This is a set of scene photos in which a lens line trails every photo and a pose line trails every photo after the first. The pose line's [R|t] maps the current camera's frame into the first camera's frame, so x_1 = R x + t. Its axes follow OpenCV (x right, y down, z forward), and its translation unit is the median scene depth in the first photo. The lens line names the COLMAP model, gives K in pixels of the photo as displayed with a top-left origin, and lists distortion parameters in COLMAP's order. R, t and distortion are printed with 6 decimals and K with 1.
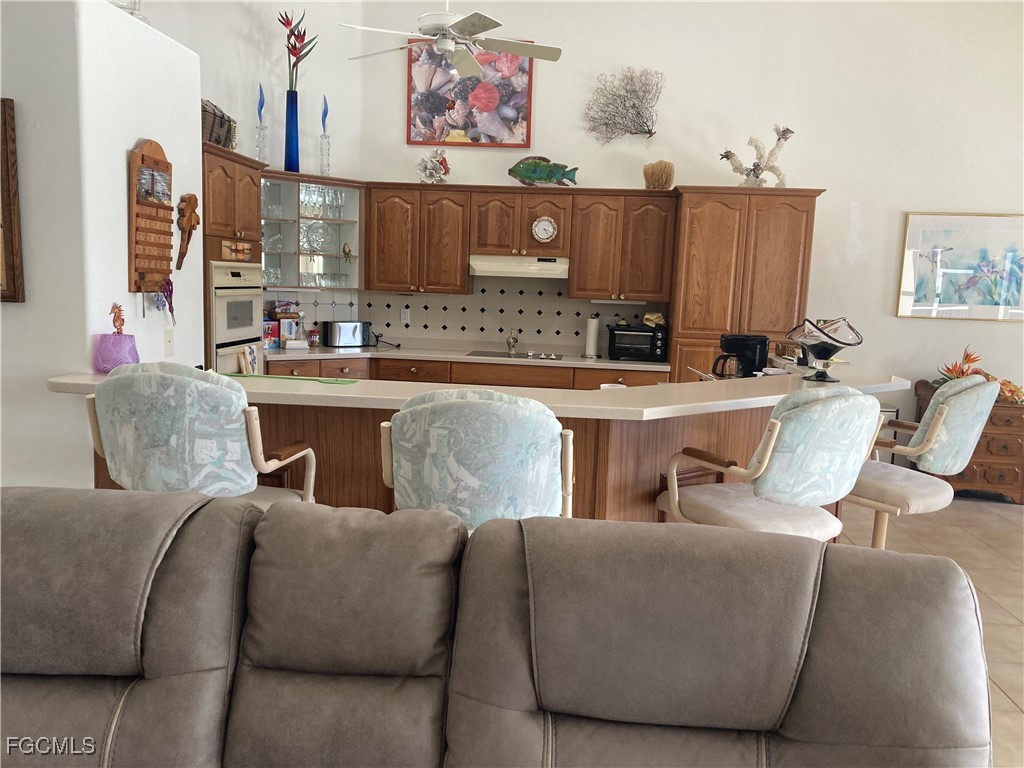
lens RADIAL K [[836.0, 0, 512.0], [0, 836.0, 386.4], [0, 0, 1]] dist [0.000148, -0.003305]
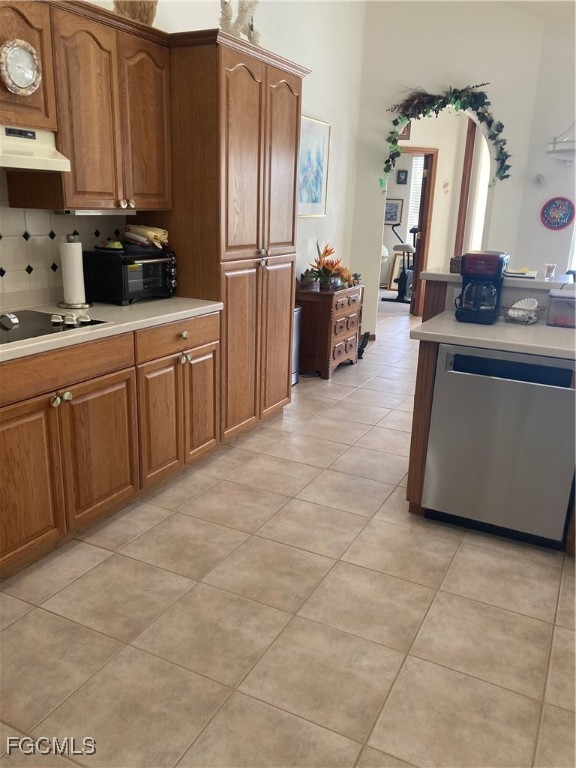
lens RADIAL K [[627.0, 0, 288.4], [0, 627.0, 384.8], [0, 0, 1]] dist [0.000148, -0.003305]
pose [[0.387262, -0.278672, 0.878846, -0.275858], [0.088977, 0.960073, 0.265222, -0.090994], [-0.917666, -0.024514, 0.396596, 0.697623]]
